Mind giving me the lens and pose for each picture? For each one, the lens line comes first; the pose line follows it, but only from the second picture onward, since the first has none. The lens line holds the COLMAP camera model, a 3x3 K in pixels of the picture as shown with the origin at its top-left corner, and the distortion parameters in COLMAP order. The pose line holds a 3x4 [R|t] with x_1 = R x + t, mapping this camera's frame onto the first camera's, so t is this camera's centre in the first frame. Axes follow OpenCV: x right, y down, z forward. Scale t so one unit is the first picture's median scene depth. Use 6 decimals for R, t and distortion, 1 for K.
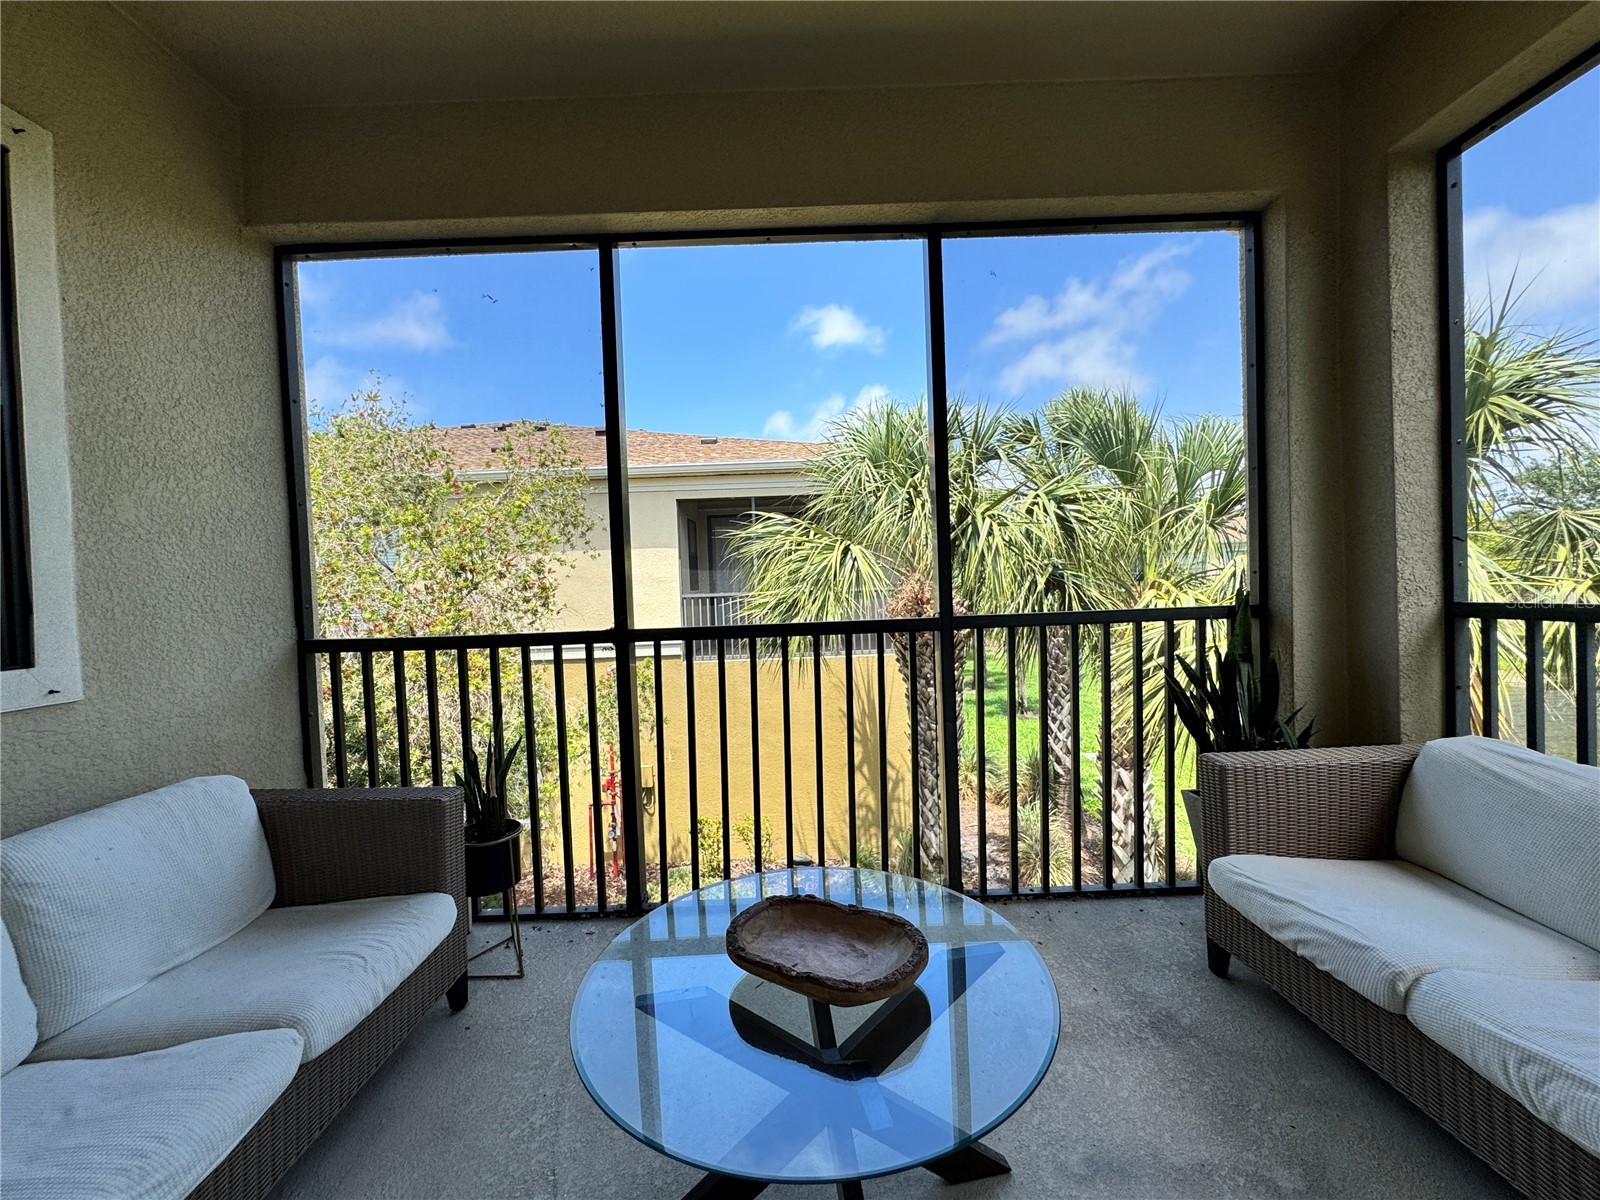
lens RADIAL K [[639.2, 0, 798.9], [0, 639.2, 601.0], [0, 0, 1]] dist [0.003009, -0.000086]
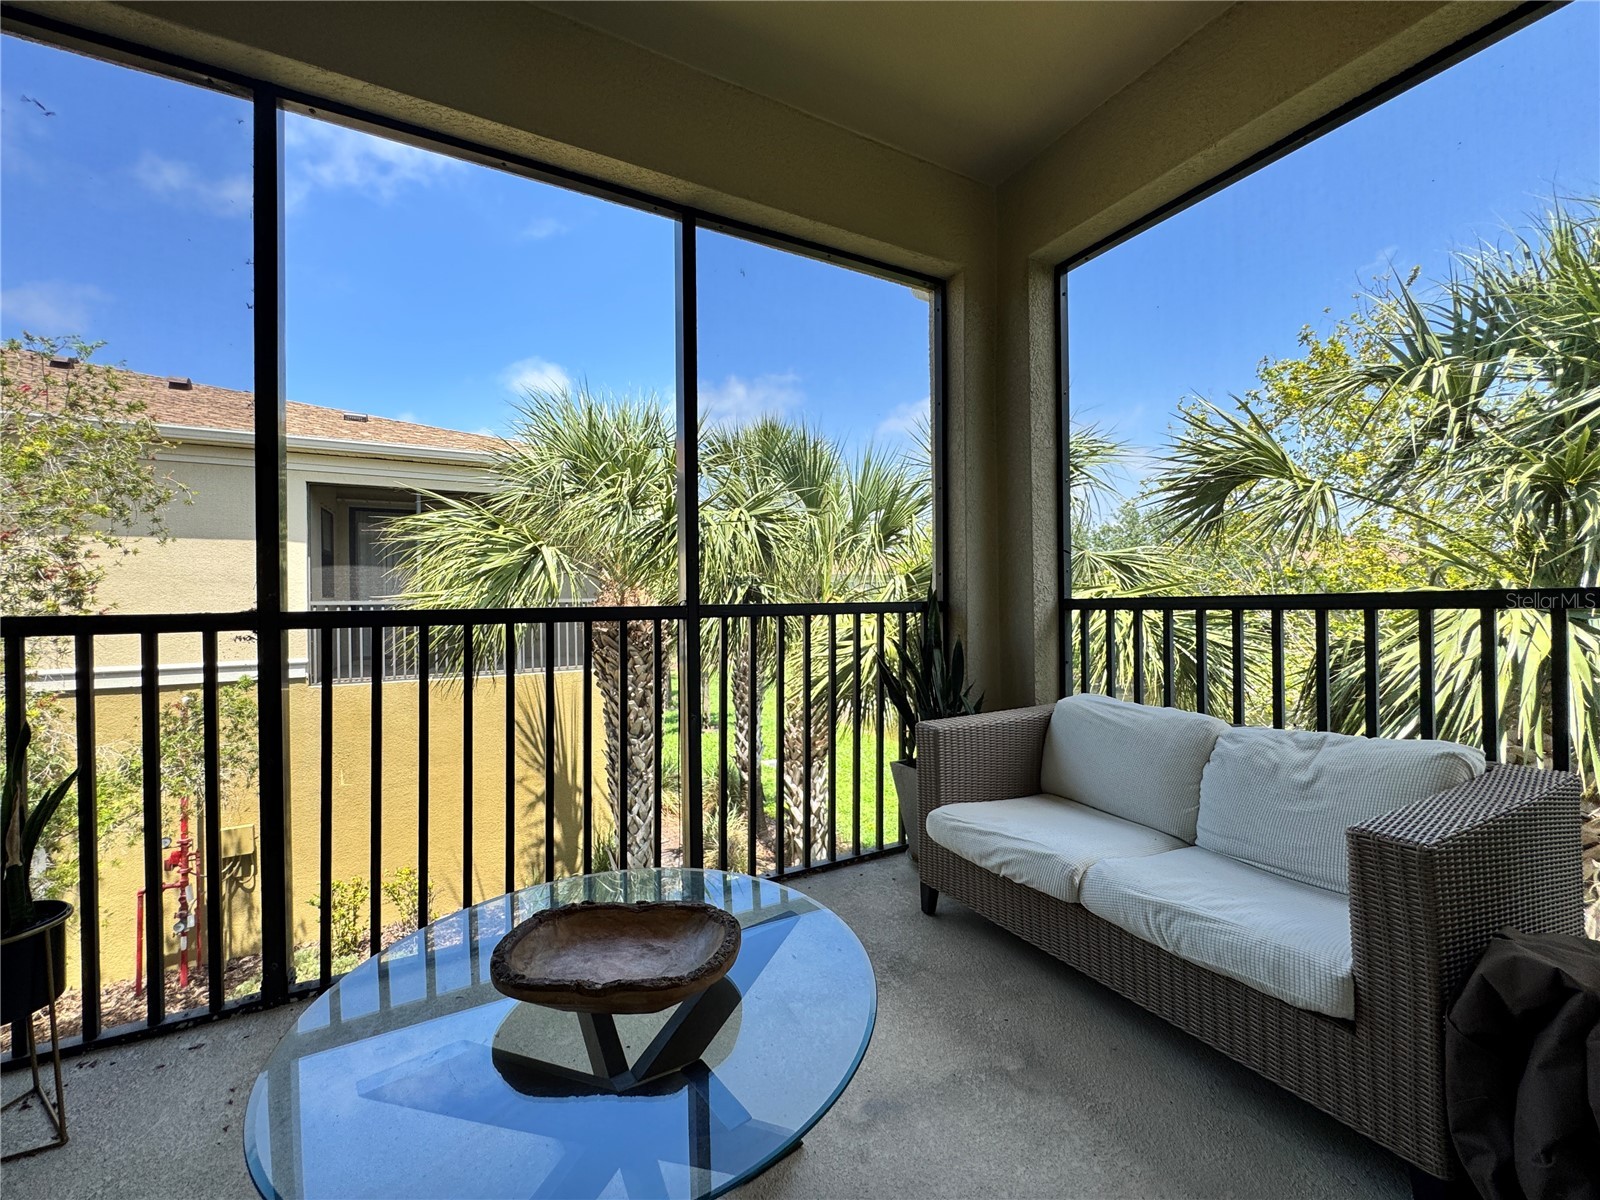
lens RADIAL K [[639.2, 0, 798.9], [0, 639.2, 601.0], [0, 0, 1]] dist [0.003009, -0.000086]
pose [[0.883024, 0.026663, 0.468570, -0.098208], [-0.010441, 0.999254, -0.037184, 0.061994], [-0.469212, 0.027942, 0.882644, 0.074805]]
